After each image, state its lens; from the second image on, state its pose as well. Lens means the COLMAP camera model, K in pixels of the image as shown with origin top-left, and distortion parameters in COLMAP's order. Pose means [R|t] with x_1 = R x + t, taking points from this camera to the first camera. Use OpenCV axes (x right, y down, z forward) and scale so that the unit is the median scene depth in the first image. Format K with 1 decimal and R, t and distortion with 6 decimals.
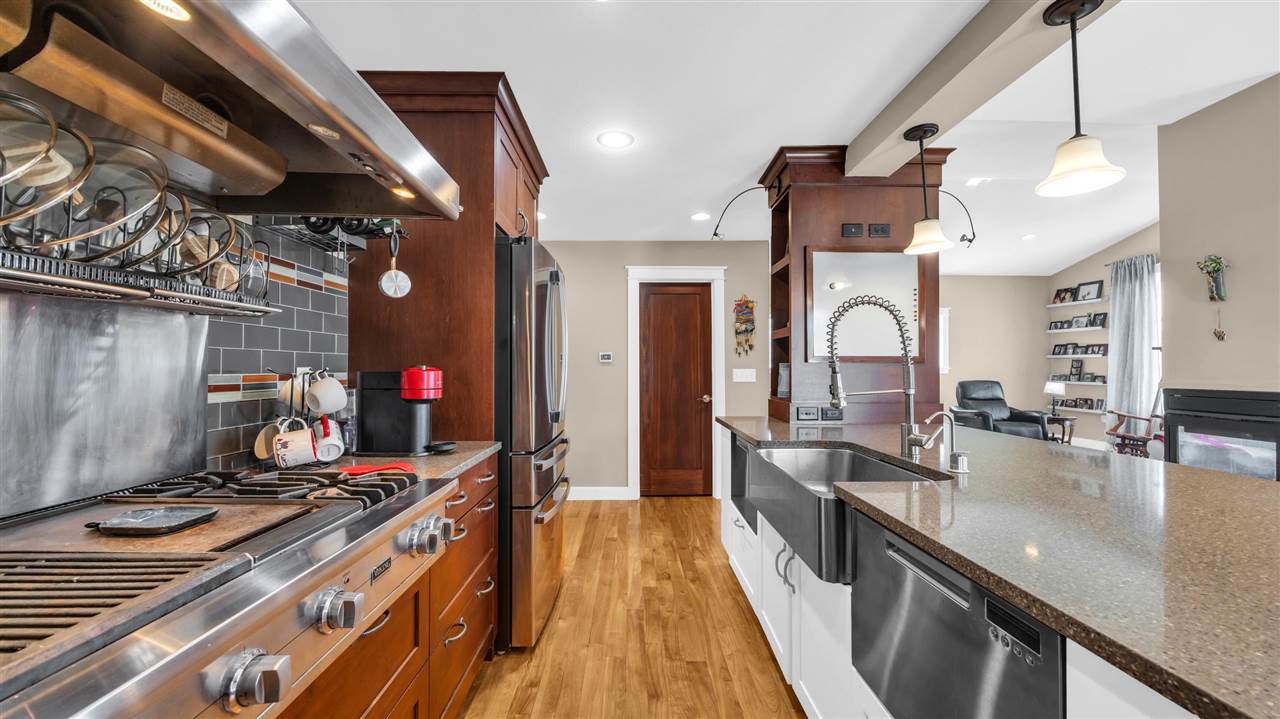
lens RADIAL K [[491.2, 0, 634.0], [0, 491.2, 362.1], [0, 0, 1]] dist [-0.001701, 0.000172]
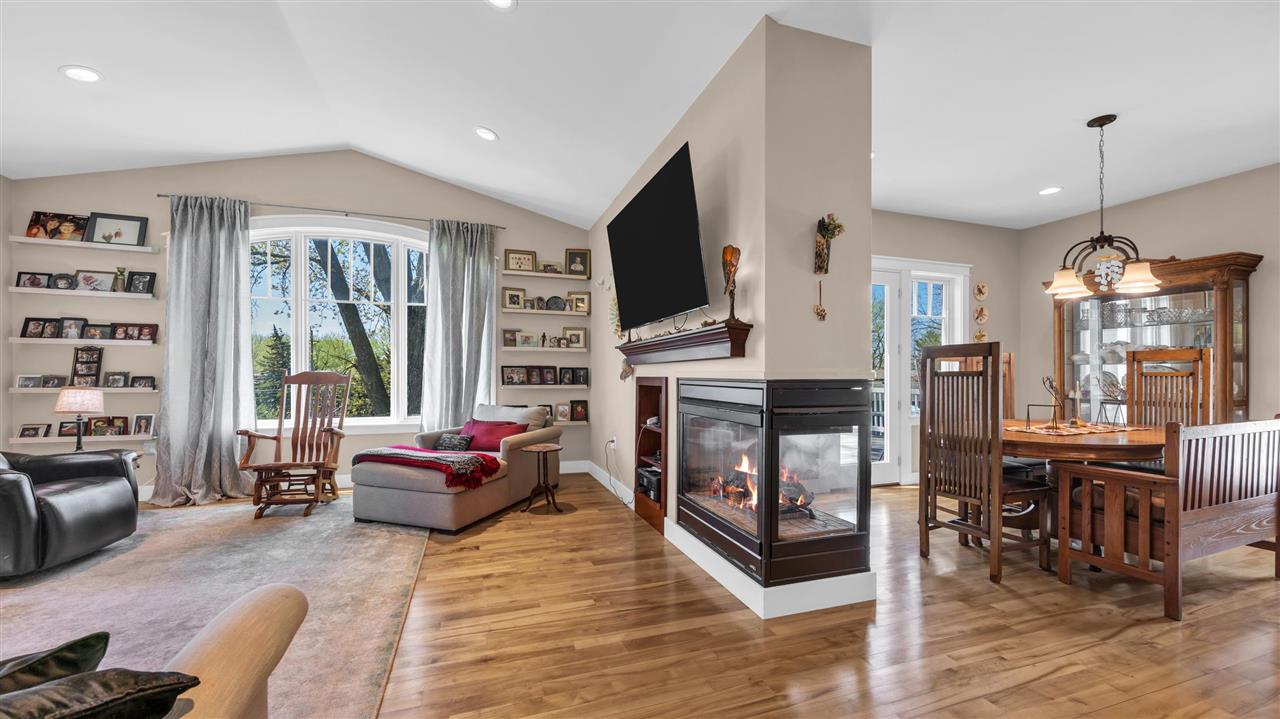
lens RADIAL K [[491.2, 0, 635.1], [0, 491.2, 375.9], [0, 0, 1]] dist [-0.001701, 0.000172]
pose [[-0.306777, 0.001269, 0.951781, 0.194797], [-0.011055, 0.999927, -0.004896, 0.022817], [-0.951717, -0.012023, -0.306741, 0.601374]]
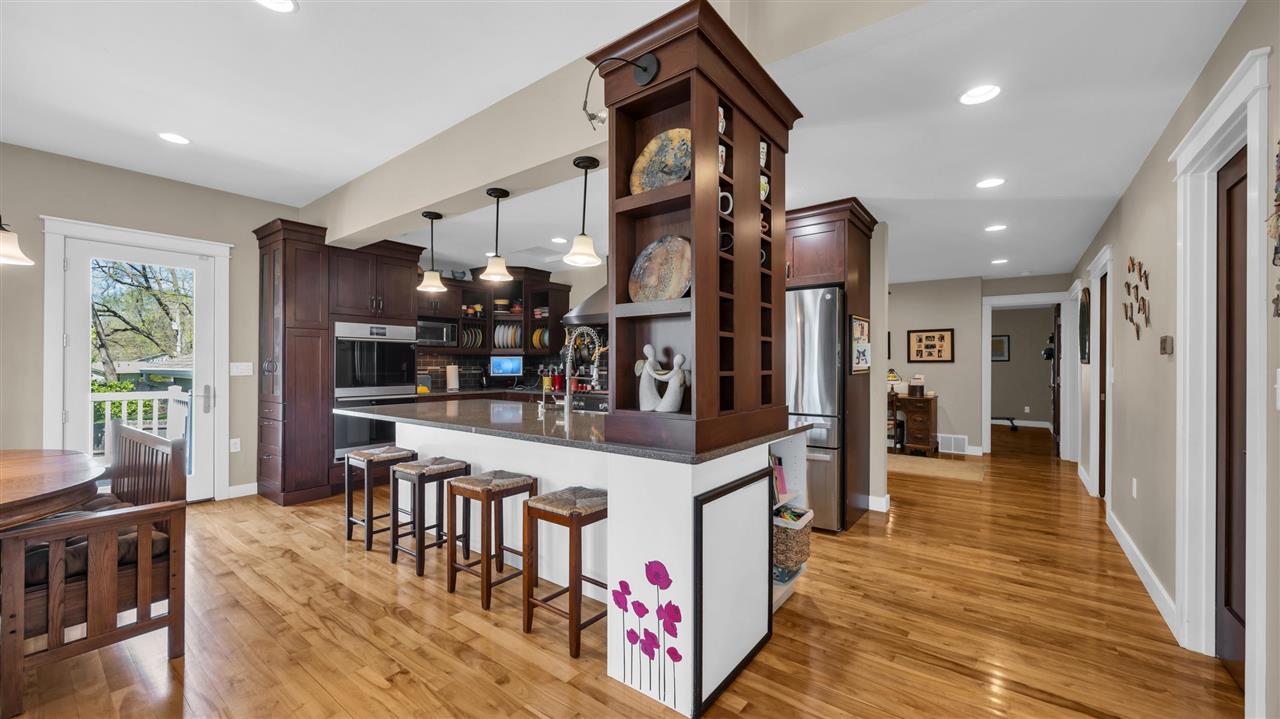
lens RADIAL K [[491.2, 0, 638.1], [0, 491.2, 362.5], [0, 0, 1]] dist [-0.001701, 0.000172]
pose [[-0.625656, -0.003330, -0.780092, 0.439137], [0.006752, 0.999930, -0.009684, 0.007572], [0.780070, -0.011326, -0.625590, 0.565150]]
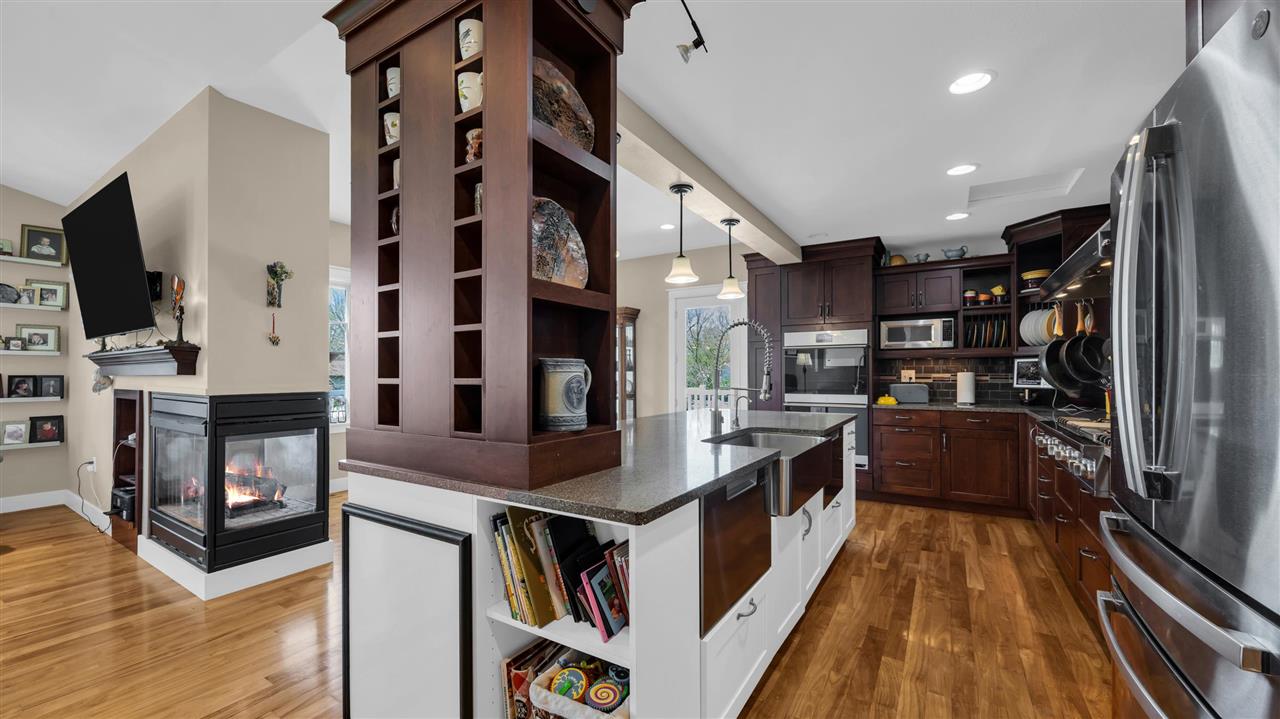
lens RADIAL K [[491.2, 0, 637.4], [0, 491.2, 369.2], [0, 0, 1]] dist [-0.001701, 0.000172]
pose [[-0.837072, 0.009184, 0.547016, 0.001982], [-0.000349, 0.999850, -0.017321, 0.009665], [-0.547093, -0.014689, -0.836943, 0.559336]]
